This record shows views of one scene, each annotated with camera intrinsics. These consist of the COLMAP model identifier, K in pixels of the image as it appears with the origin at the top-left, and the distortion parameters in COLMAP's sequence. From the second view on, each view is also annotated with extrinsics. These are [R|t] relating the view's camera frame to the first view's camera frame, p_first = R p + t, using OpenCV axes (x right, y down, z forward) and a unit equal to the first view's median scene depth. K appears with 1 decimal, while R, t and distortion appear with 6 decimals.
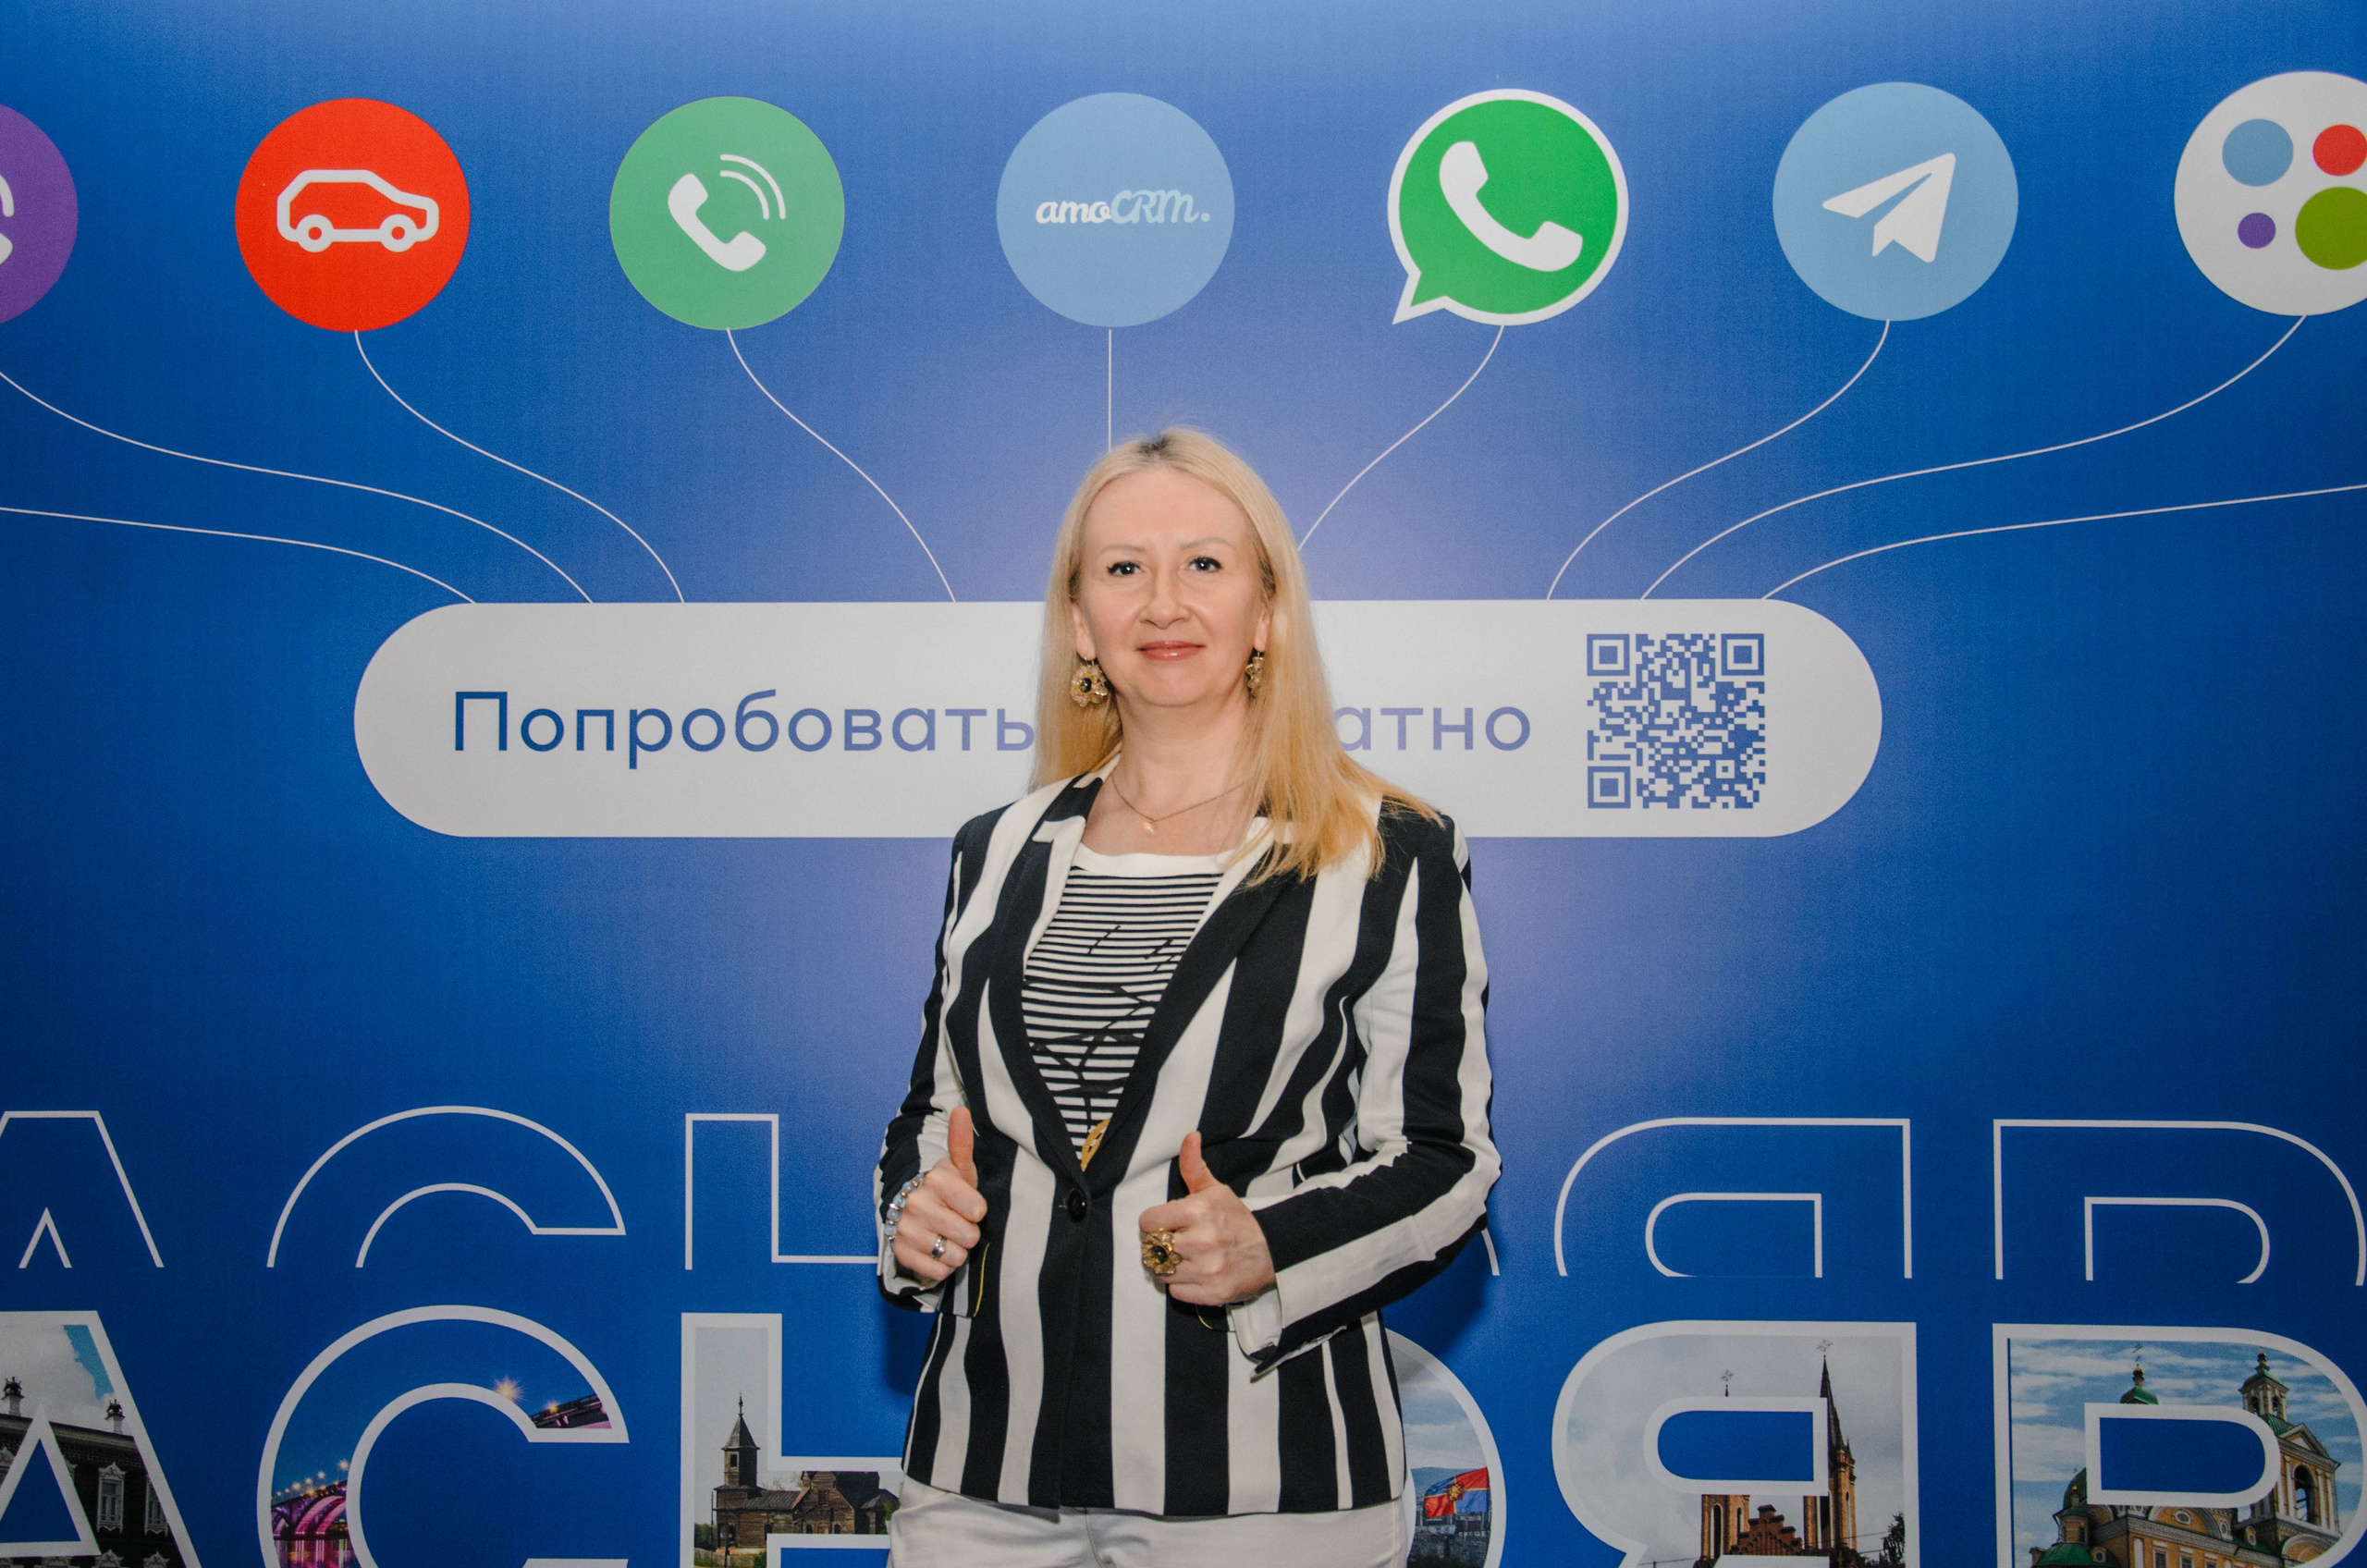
lens RADIAL K [[2479.0, 0, 1137.9], [0, 2479.0, 828.9], [0, 0, 1]] dist [-0.046802, 0.277845]
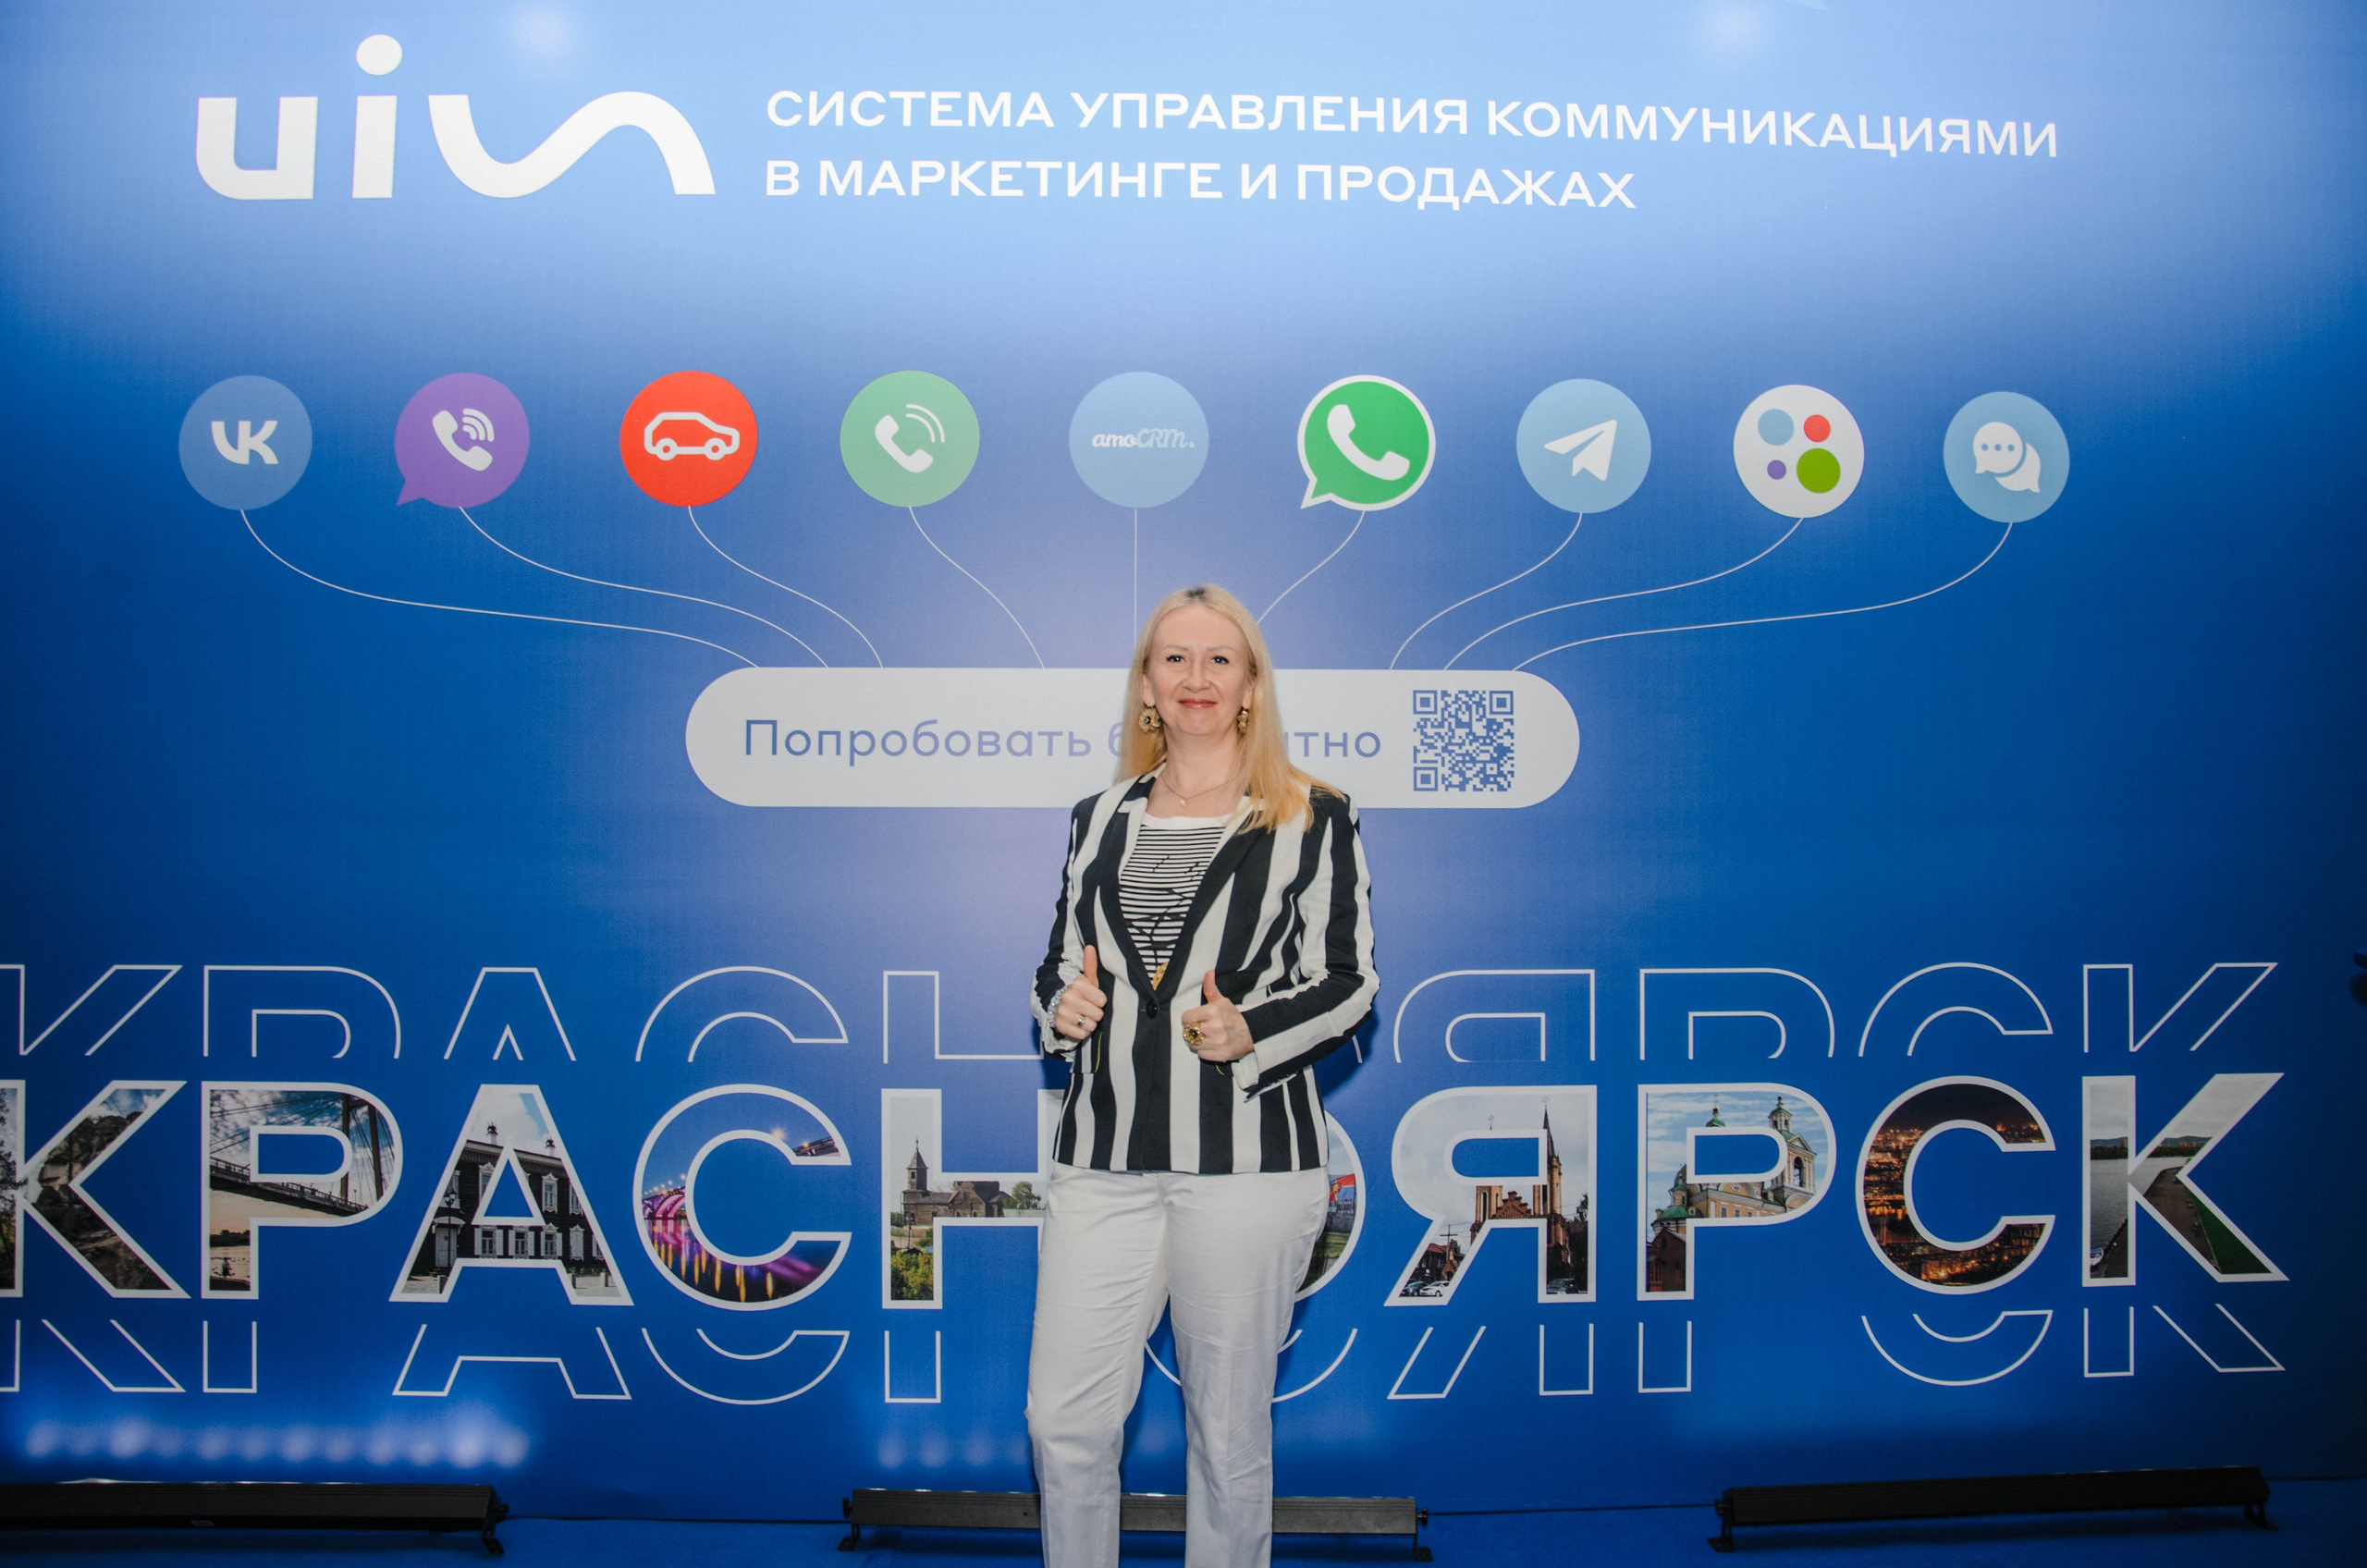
lens RADIAL K [[1819.5, 0, 1170.6], [0, 1819.5, 769.7], [0, 0, 1]] dist [-0.154050, 0.103617]
pose [[0.997719, 0.003471, 0.067413, -0.071863], [-0.002444, 0.999880, -0.015301, -0.003611], [-0.067458, 0.015102, 0.997608, -0.247067]]
